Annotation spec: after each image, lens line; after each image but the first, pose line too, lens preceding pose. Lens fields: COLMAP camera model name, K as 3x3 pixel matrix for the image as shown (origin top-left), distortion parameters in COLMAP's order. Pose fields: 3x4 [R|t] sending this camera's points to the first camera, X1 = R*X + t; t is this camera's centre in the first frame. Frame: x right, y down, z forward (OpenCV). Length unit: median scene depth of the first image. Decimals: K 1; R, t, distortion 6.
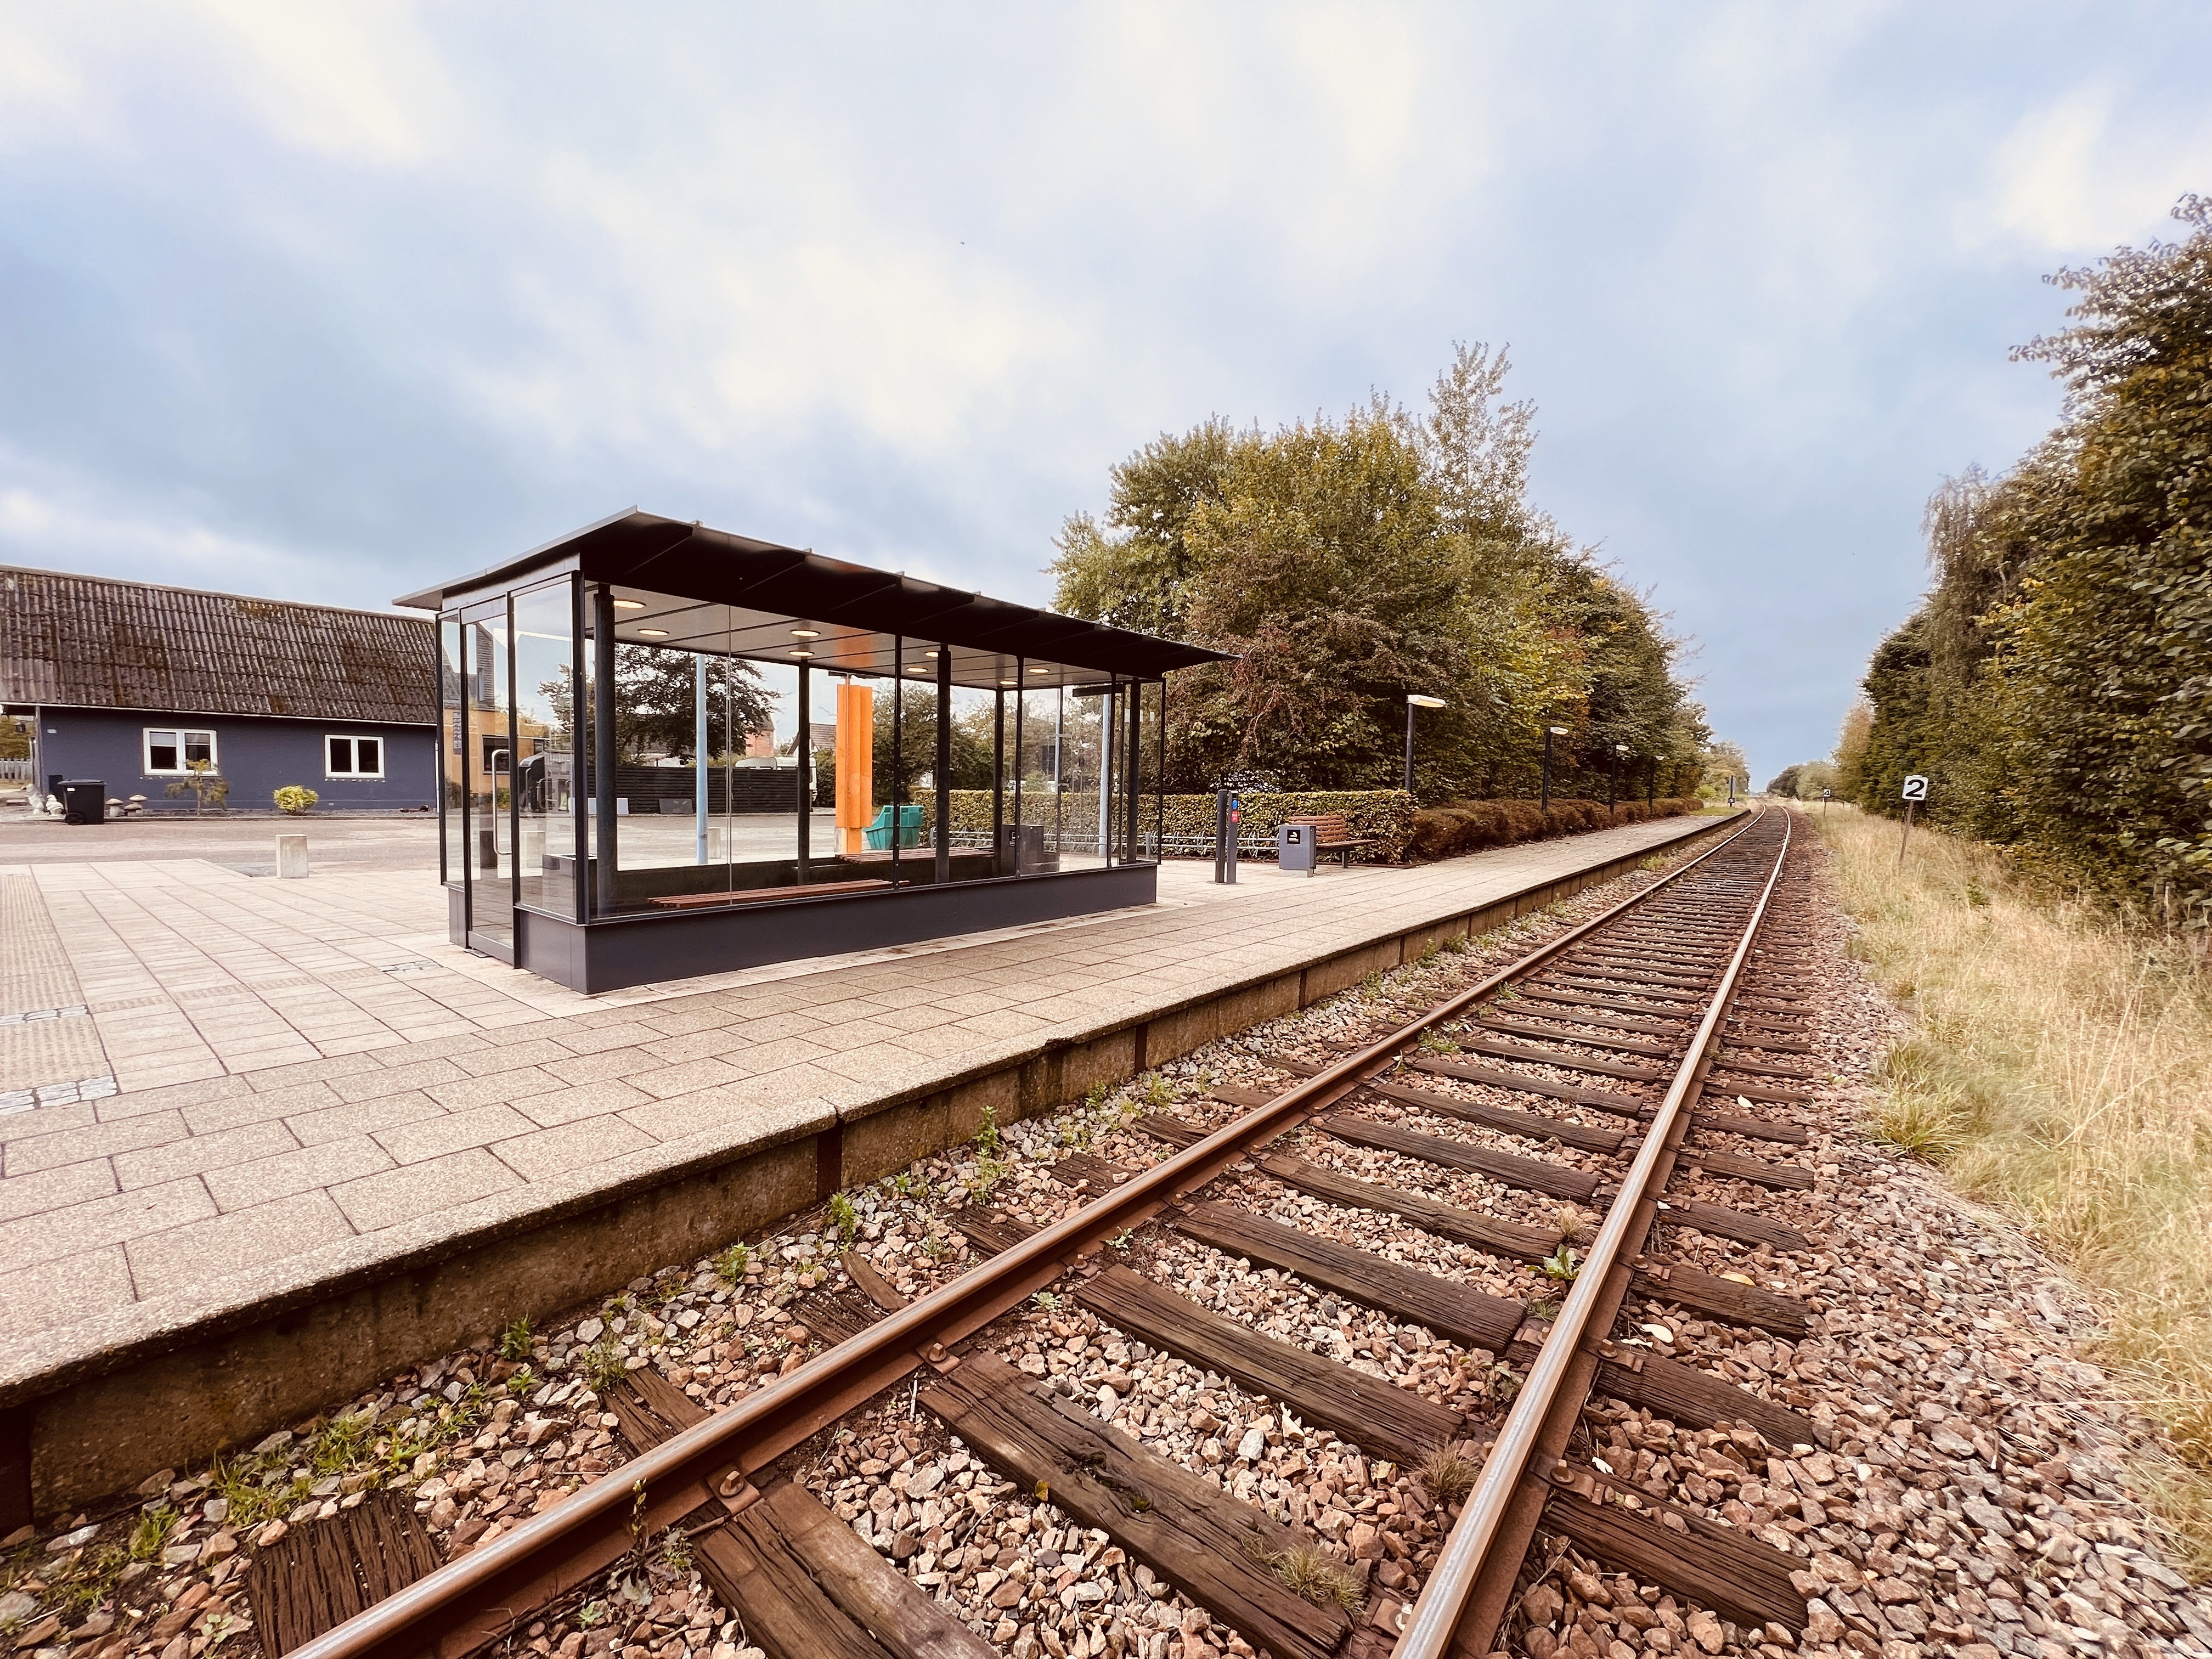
lens RADIAL K [[890.9, 0, 1090.0], [0, 890.9, 829.9], [0, 0, 1]] dist [-0.000428, 0.000573]
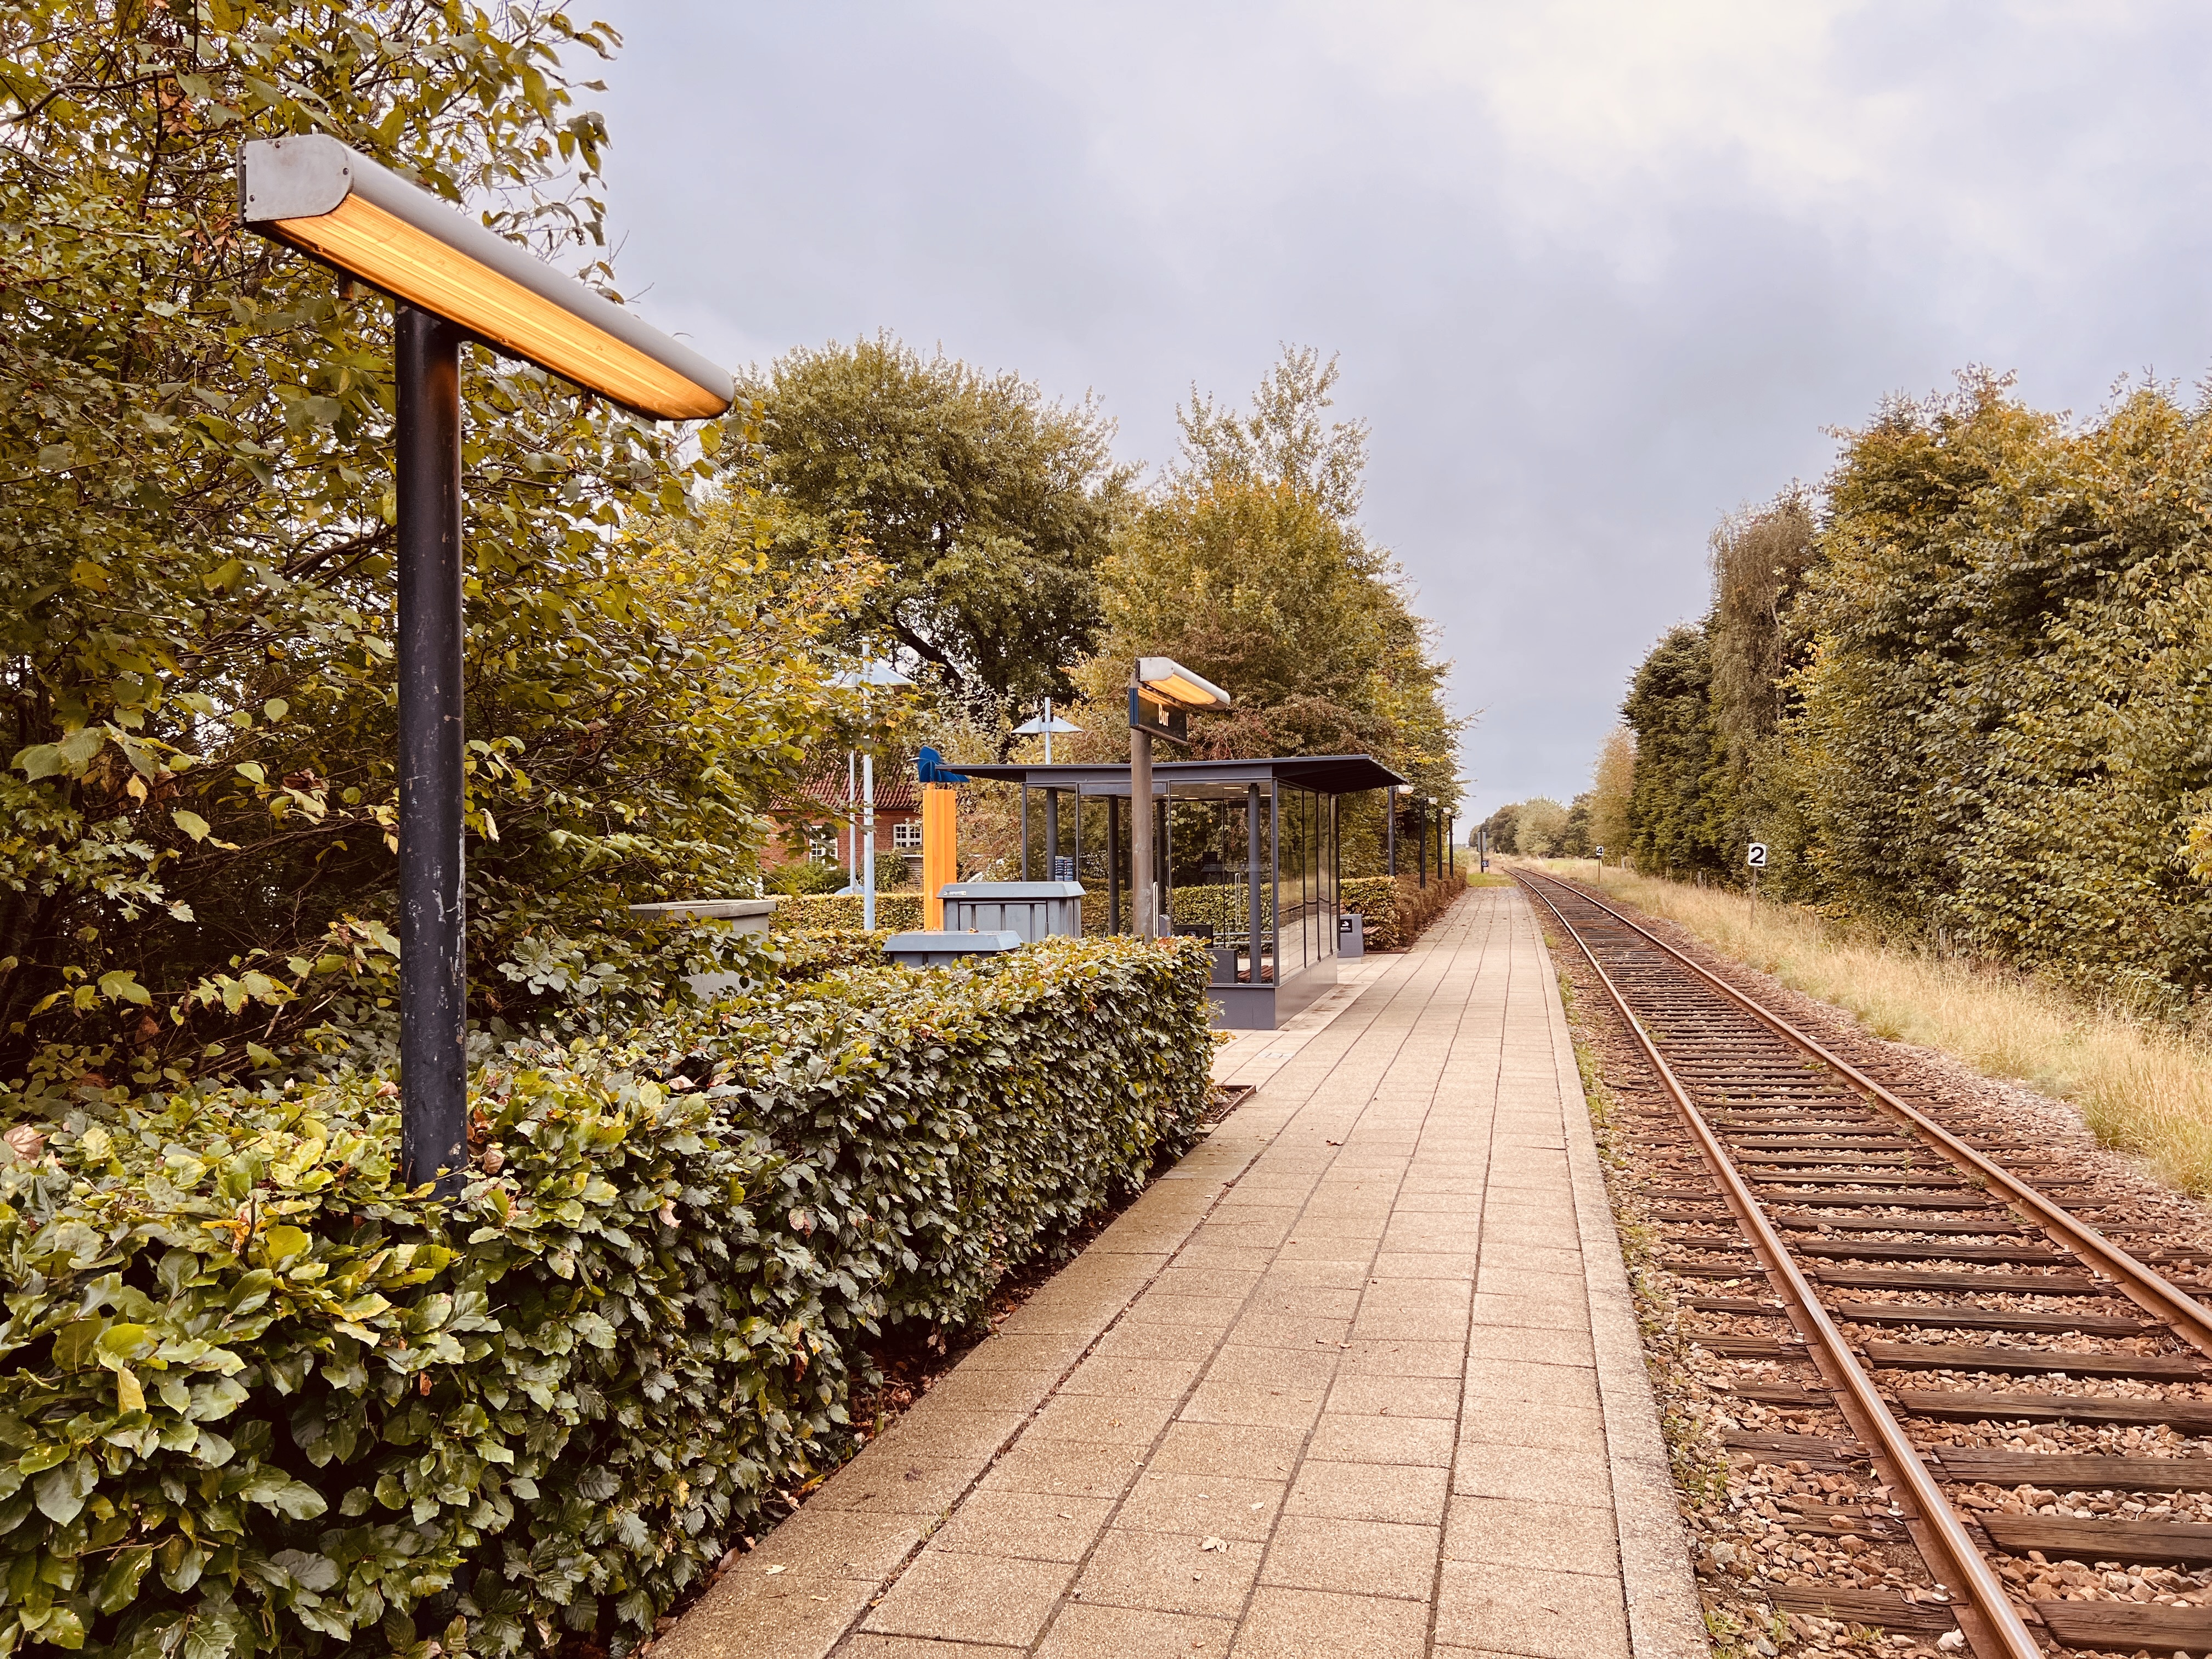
lens RADIAL K [[1666.5, 0, 1053.0], [0, 1666.5, 849.5], [0, 0, 1]] dist [0.073992, -0.080523]
pose [[0.916418, -0.031515, 0.398981, -0.376031], [0.053651, 0.997571, -0.044432, -0.005582], [-0.396611, 0.062124, 0.915882, -0.295428]]
